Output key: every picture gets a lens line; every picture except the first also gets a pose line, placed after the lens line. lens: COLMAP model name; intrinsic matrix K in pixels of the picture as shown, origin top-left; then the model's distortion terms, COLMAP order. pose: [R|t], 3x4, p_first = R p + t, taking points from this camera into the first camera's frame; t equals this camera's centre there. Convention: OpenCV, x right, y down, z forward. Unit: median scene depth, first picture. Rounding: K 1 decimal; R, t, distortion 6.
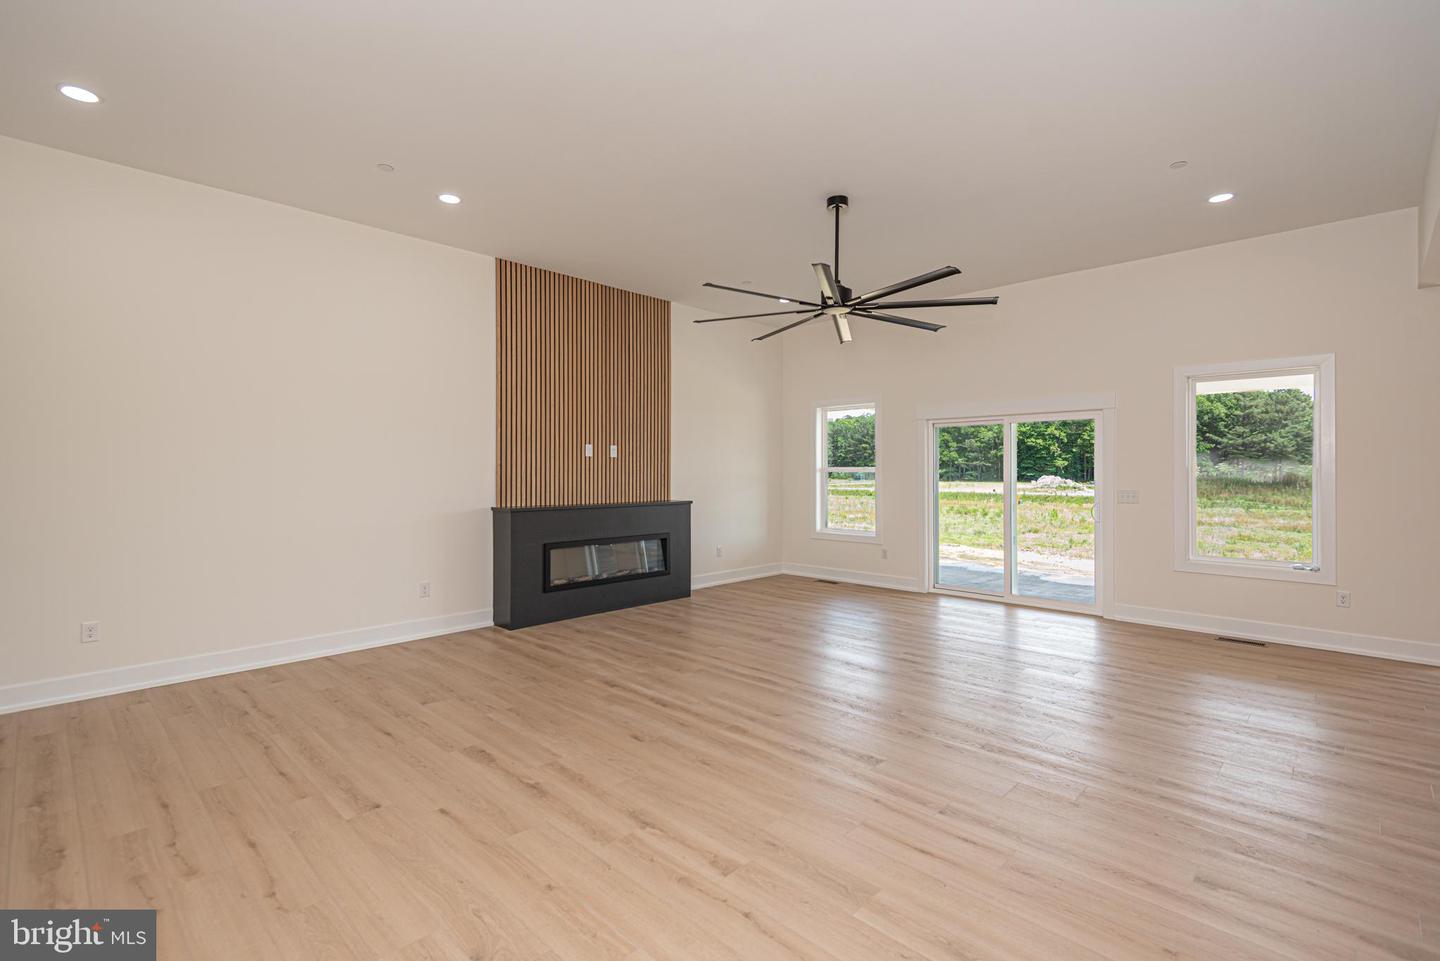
lens RADIAL K [[659.5, 0, 733.4], [0, 659.5, 476.2], [0, 0, 1]] dist [0.018345, -0.001559]
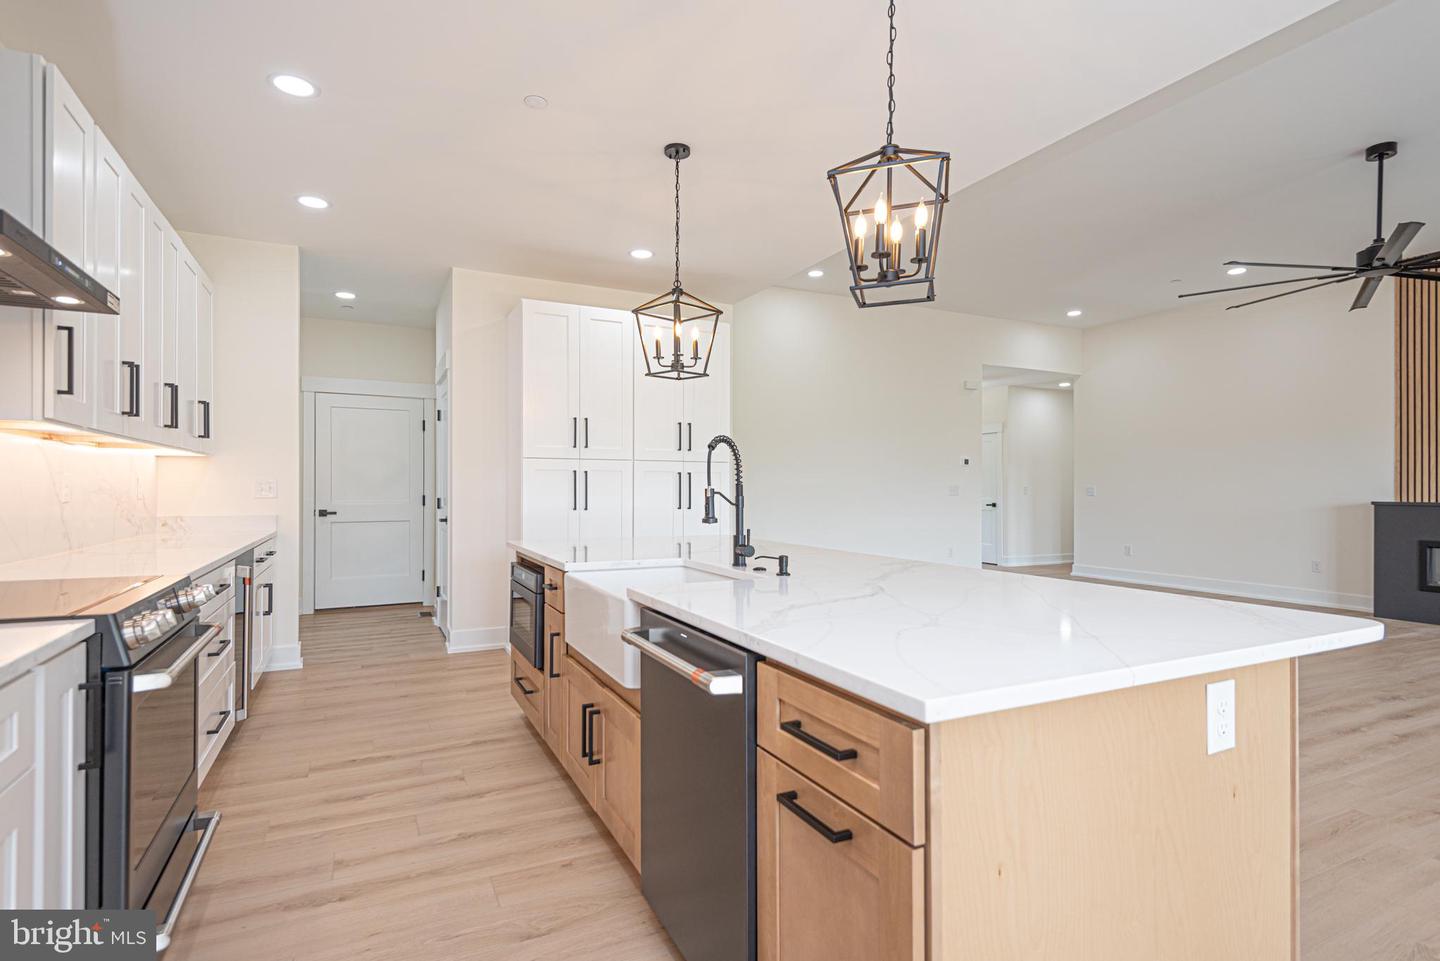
lens RADIAL K [[720.4, 0, 713.9], [0, 720.4, 480.6], [0, 0, 1]] dist [0.001346, -0.000080]
pose [[-0.351580, -0.015606, -0.936028, 1.518247], [-0.014398, 0.999833, -0.011261, 0.059367], [0.936047, 0.009518, -0.351746, 0.576846]]
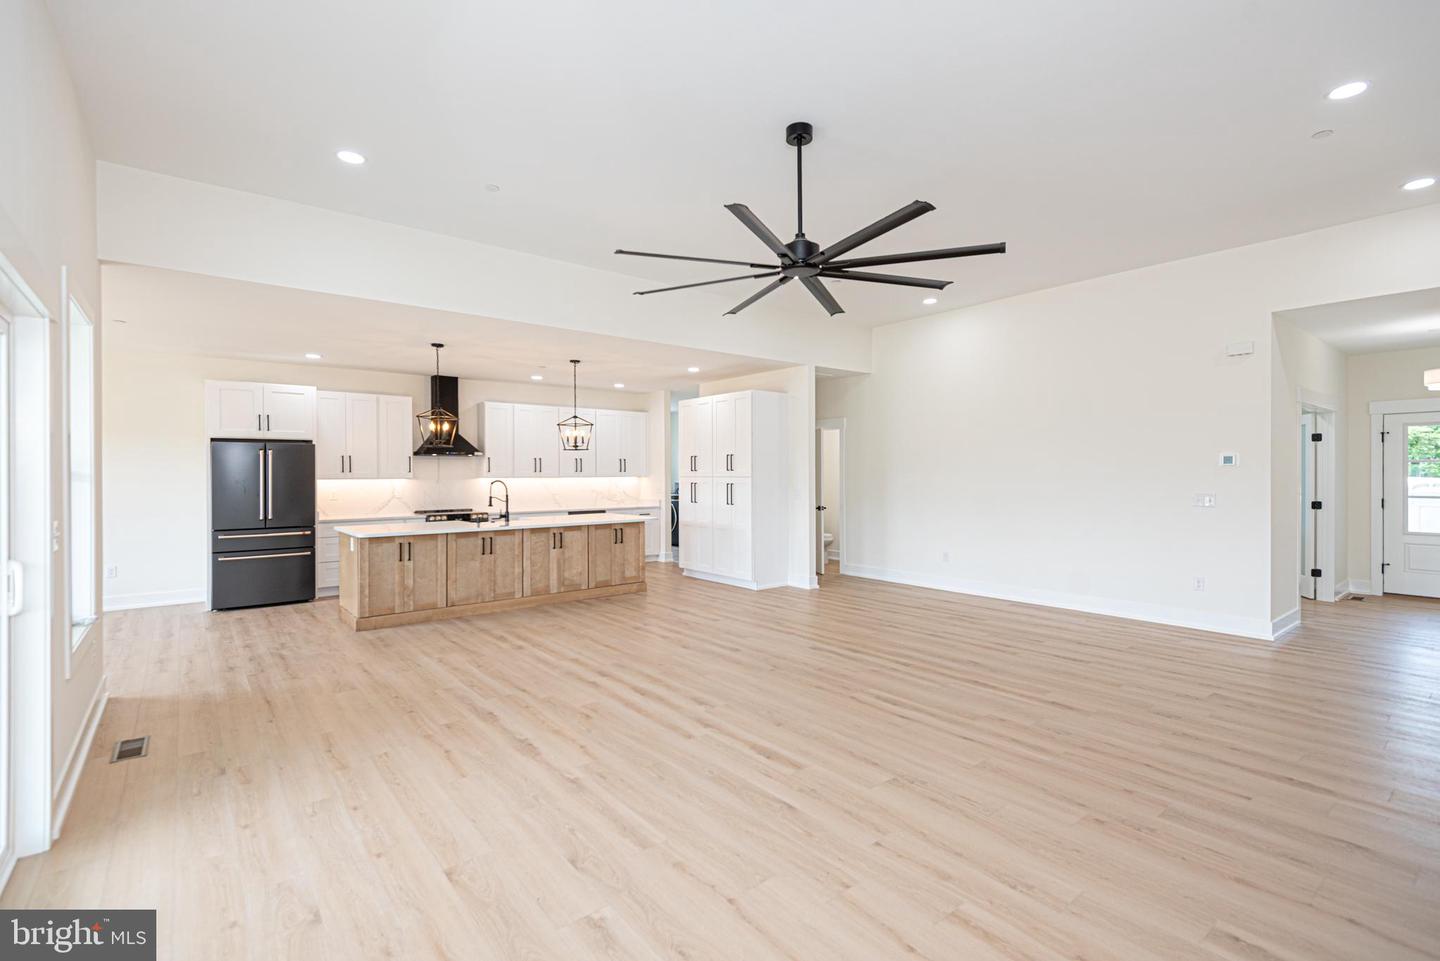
lens RADIAL K [[659.5, 0, 723.5], [0, 659.5, 472.2], [0, 0, 1]] dist [0.018345, -0.001559]
pose [[-0.990917, 0.000719, 0.134472, 0.158263], [0.002341, 0.999926, 0.011905, -0.023145], [-0.134453, 0.012111, -0.990846, 2.009800]]
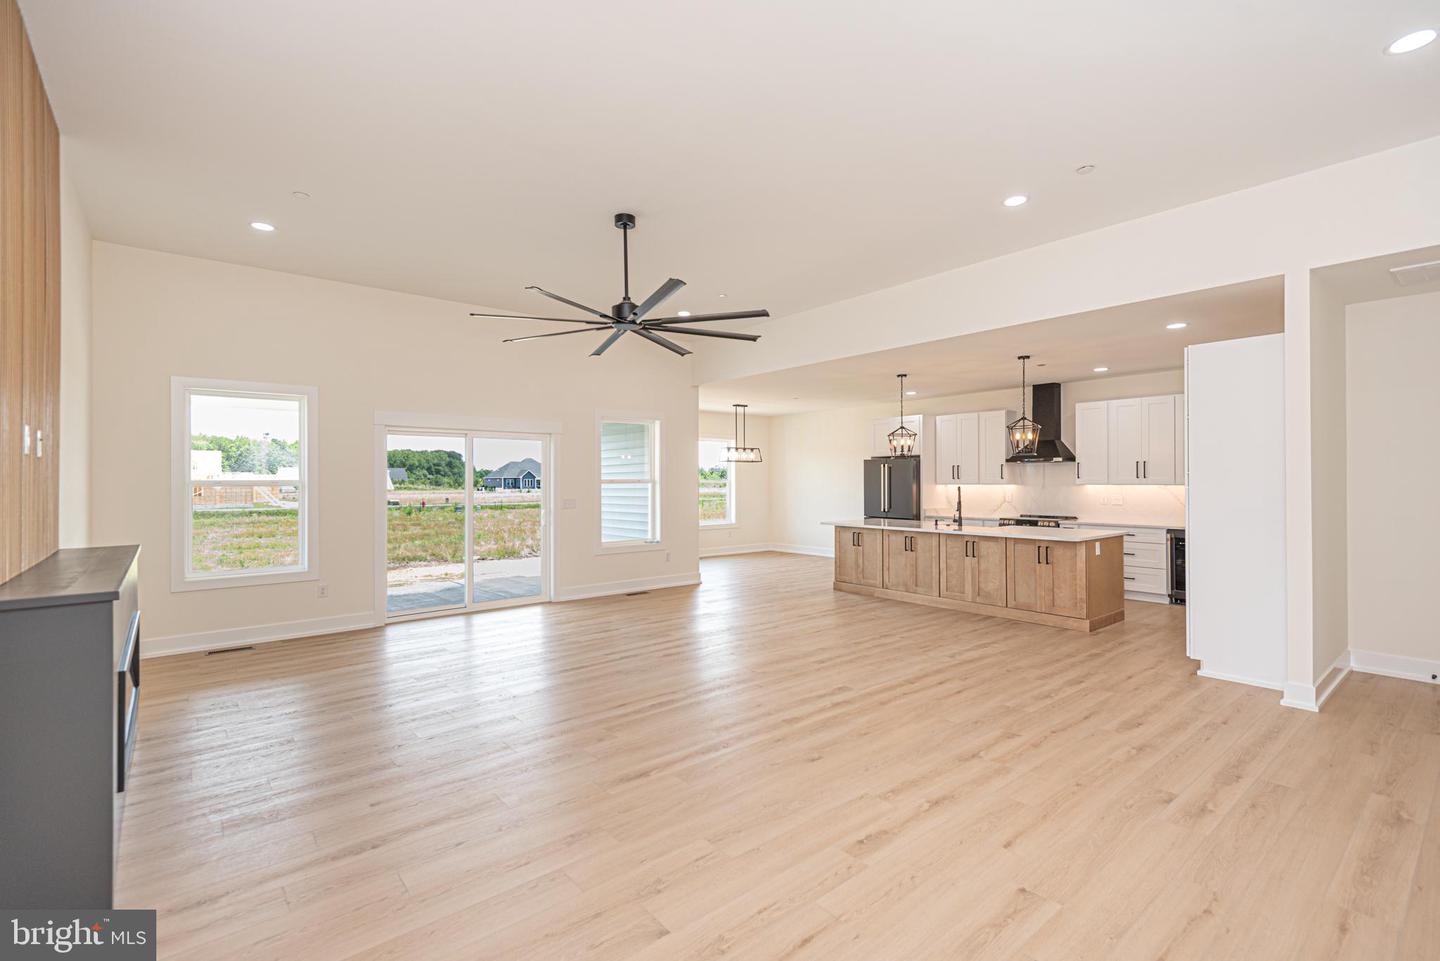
lens RADIAL K [[659.5, 0, 720.8], [0, 659.5, 481.1], [0, 0, 1]] dist [0.018345, -0.001559]
pose [[0.114655, -0.006551, 0.993384, -0.914392], [0.011670, 0.999918, 0.005247, -0.015645], [-0.993337, 0.010991, 0.114722, 0.830544]]
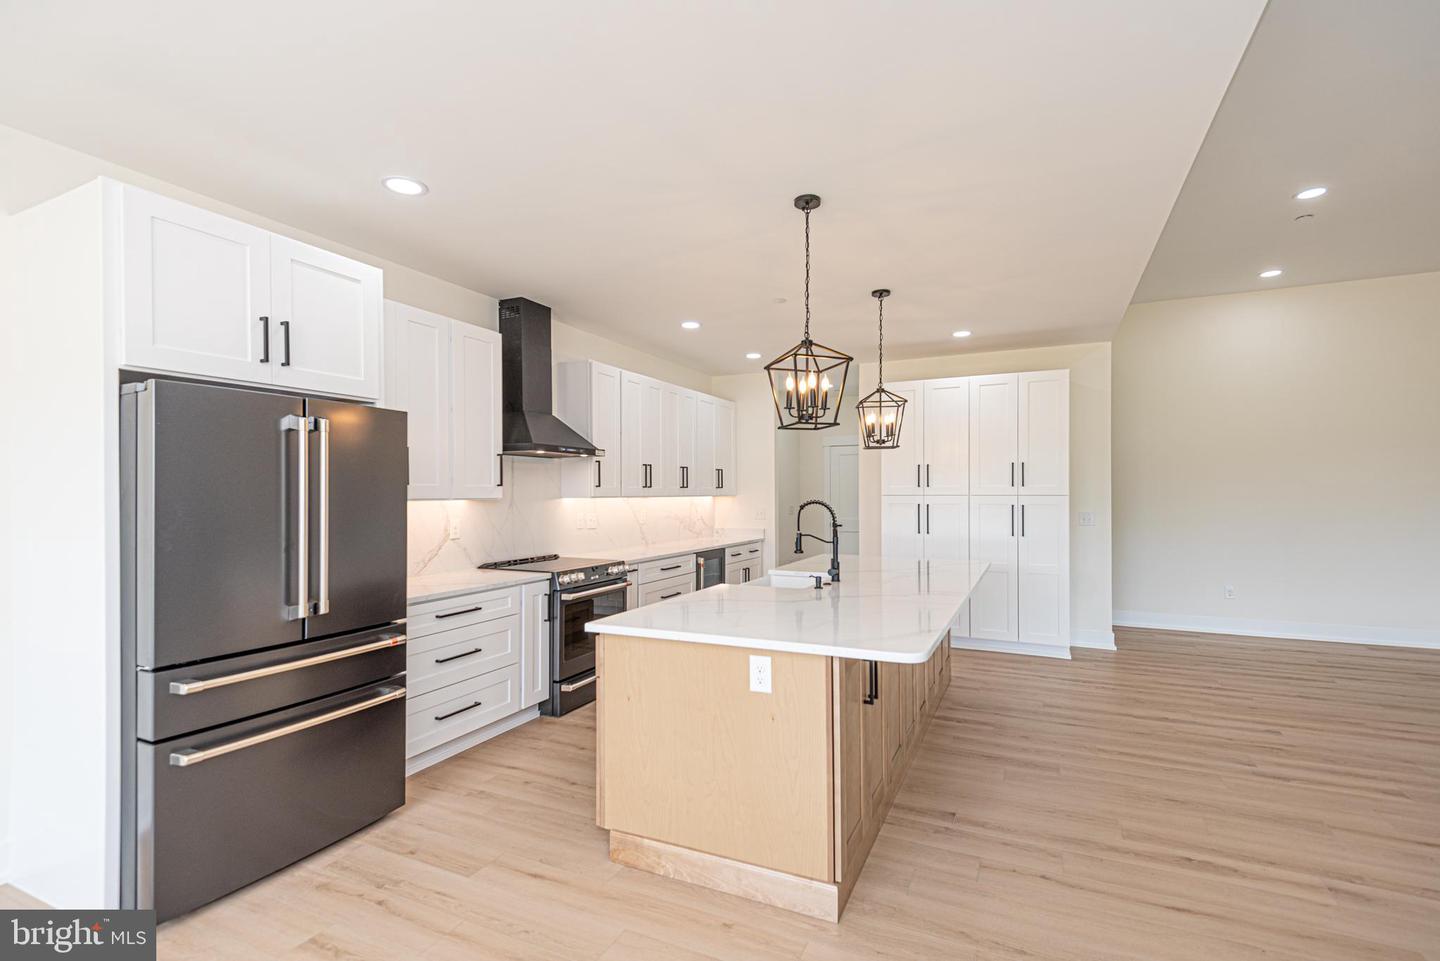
lens RADIAL K [[659.5, 0, 725.9], [0, 659.5, 484.1], [0, 0, 1]] dist [0.018345, -0.001559]
pose [[-0.951963, -0.004037, -0.306186, 1.351708], [-0.003101, 0.999989, -0.003544, -0.001920], [0.306197, -0.002425, -0.951965, 1.179055]]
